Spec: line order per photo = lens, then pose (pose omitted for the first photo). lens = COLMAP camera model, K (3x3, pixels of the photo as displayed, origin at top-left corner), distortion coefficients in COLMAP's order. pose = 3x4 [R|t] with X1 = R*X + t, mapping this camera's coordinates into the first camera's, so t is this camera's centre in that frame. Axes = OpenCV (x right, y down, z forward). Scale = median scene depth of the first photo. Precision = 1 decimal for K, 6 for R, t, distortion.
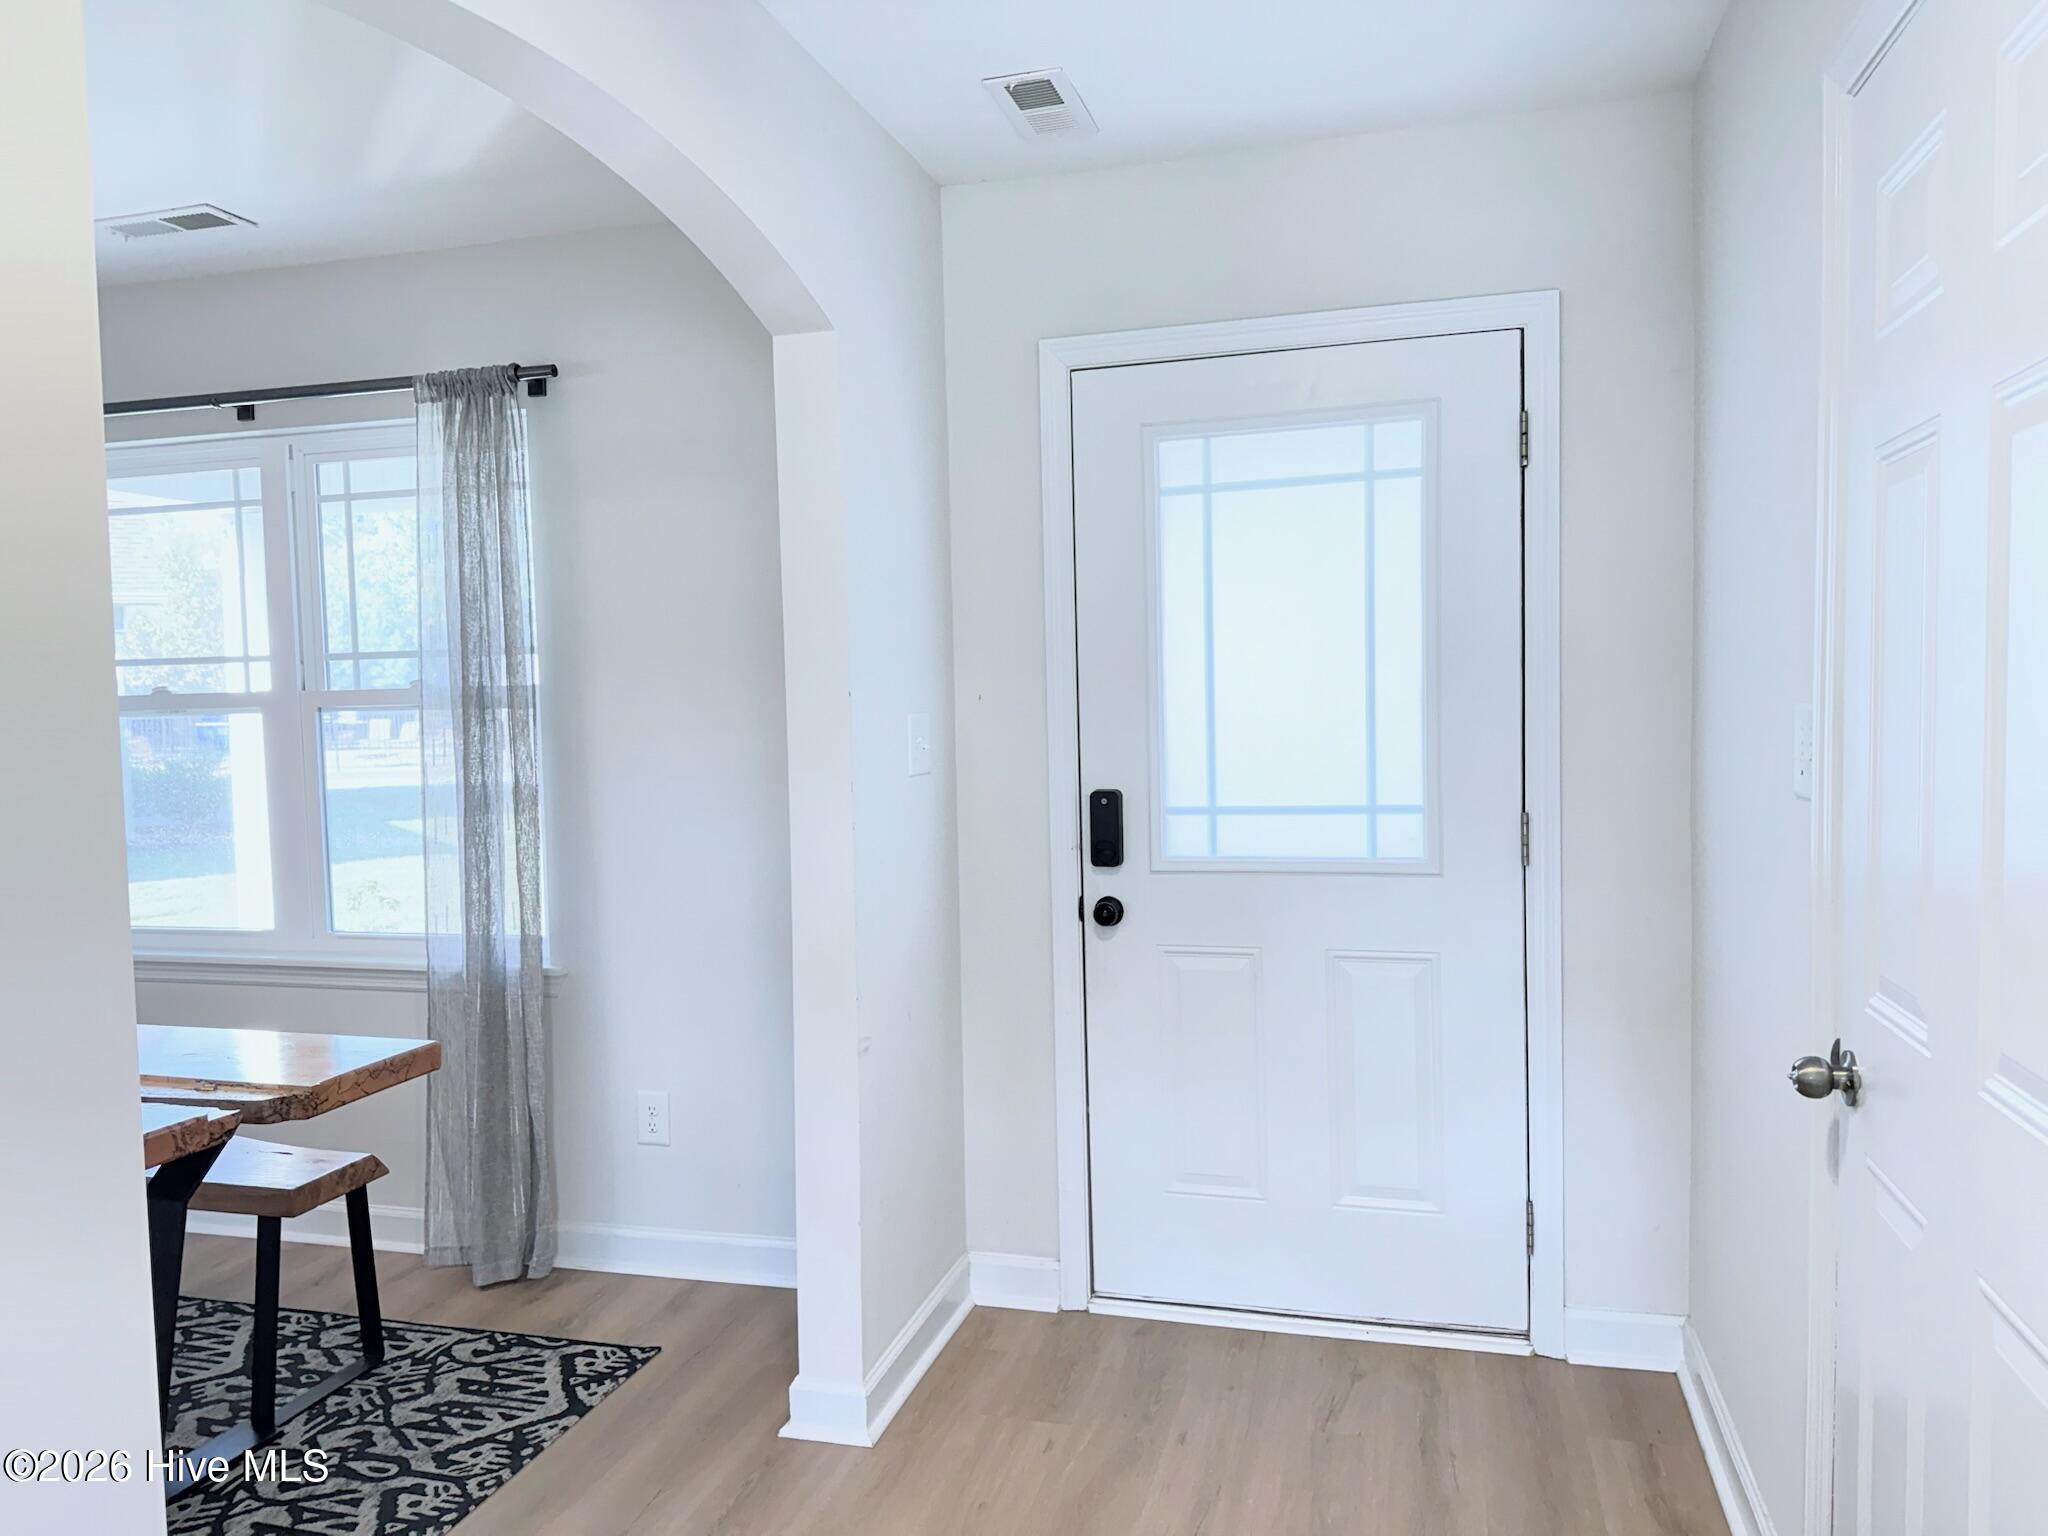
lens RADIAL K [[1418.0, 0, 1069.8], [0, 1418.0, 734.7], [0, 0, 1]] dist [0.004486, 0.004240]
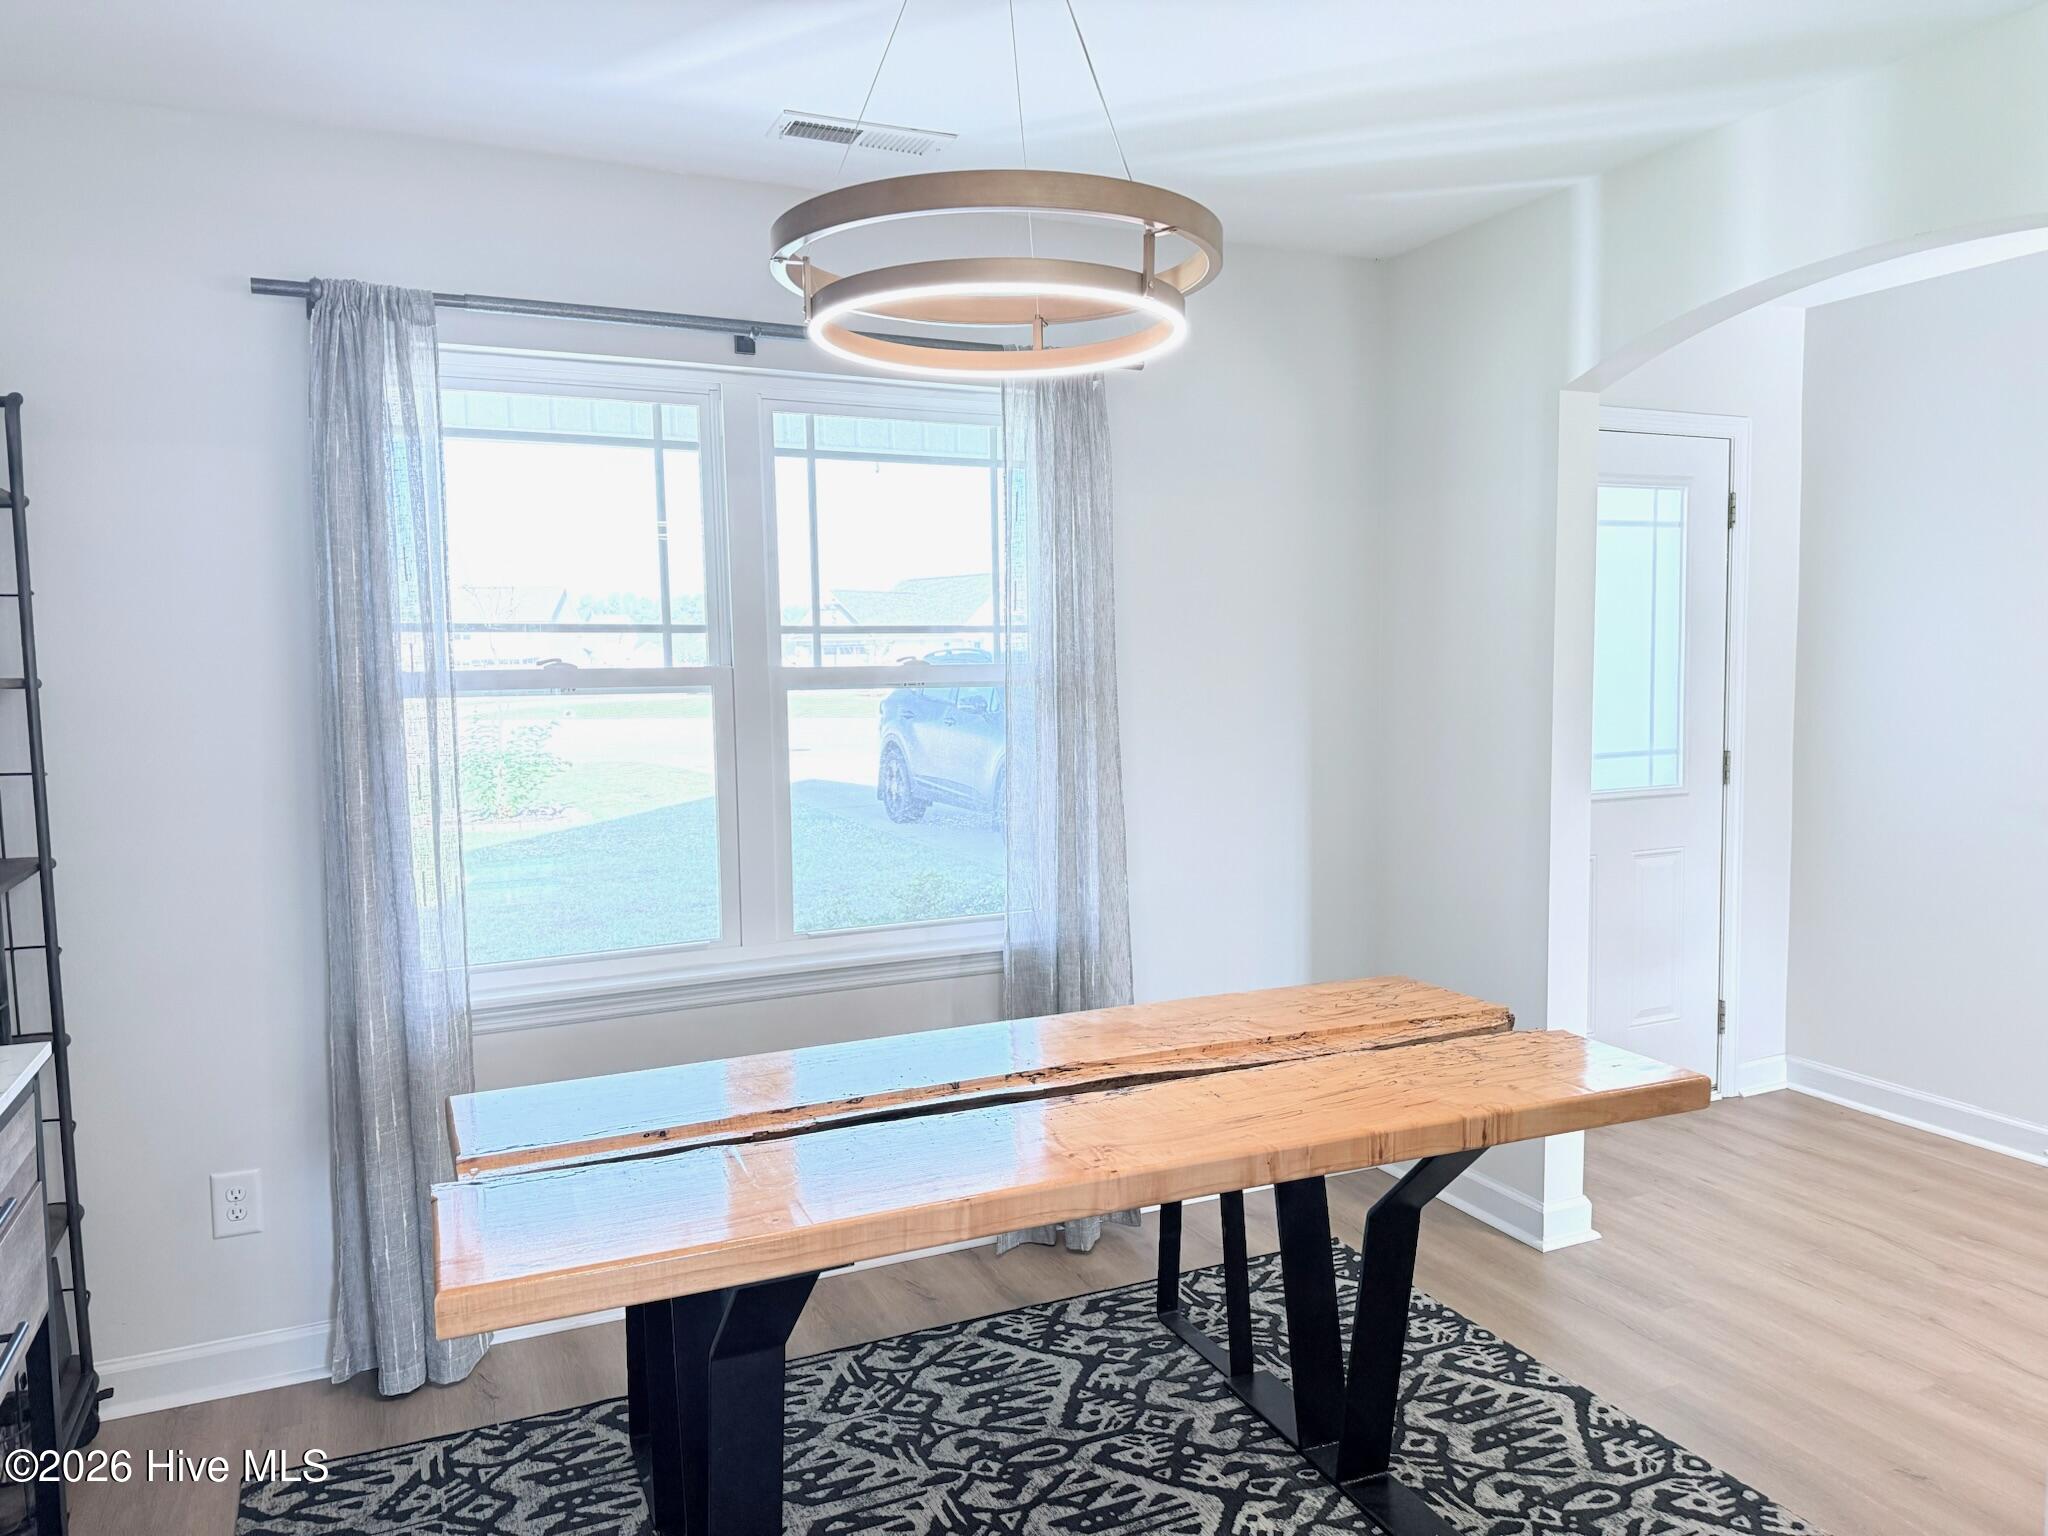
lens RADIAL K [[1419.9, 0, 1024.0], [0, 1419.9, 768.0], [0, 0, 1]] dist [0.064763, -0.093971]
pose [[0.772879, -0.042514, 0.633128, -1.031276], [0.013342, 0.998621, 0.050770, -0.014422], [-0.634414, -0.030791, 0.772380, 0.228017]]
